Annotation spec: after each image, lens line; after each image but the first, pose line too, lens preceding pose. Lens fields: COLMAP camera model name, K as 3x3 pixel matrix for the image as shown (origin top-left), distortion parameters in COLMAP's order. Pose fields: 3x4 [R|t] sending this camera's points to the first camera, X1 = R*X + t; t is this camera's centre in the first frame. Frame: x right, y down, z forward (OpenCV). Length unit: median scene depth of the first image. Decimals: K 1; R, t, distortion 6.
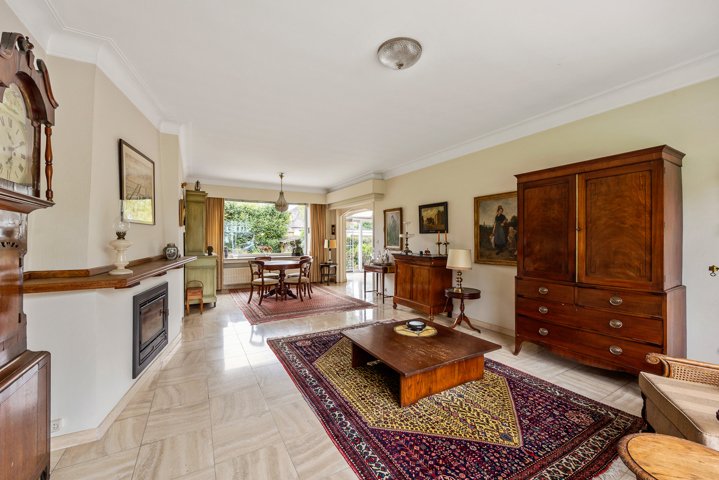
lens RADIAL K [[290.6, 0, 360.5], [0, 290.6, 240.4], [0, 0, 1]] dist [-0.003453, -0.000143]
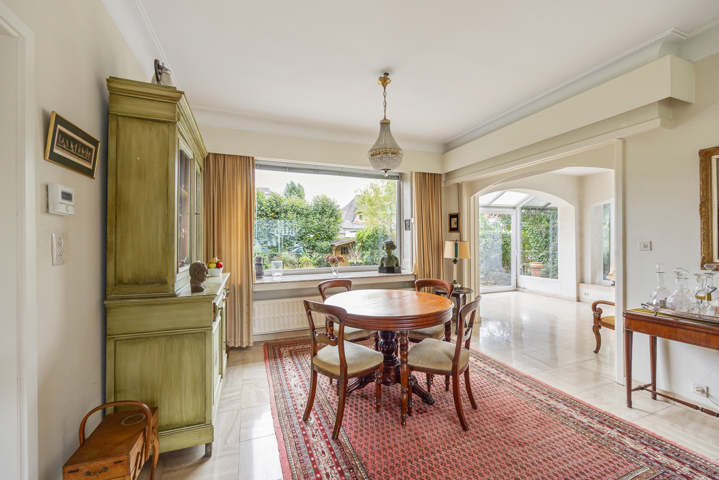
lens RADIAL K [[290.6, 0, 357.7], [0, 290.6, 240.3], [0, 0, 1]] dist [-0.003453, -0.000143]
pose [[0.987886, -0.008389, -0.154956, -0.191480], [0.007294, 0.999944, -0.007634, -0.001861], [0.155011, 0.006412, 0.987892, 0.468845]]
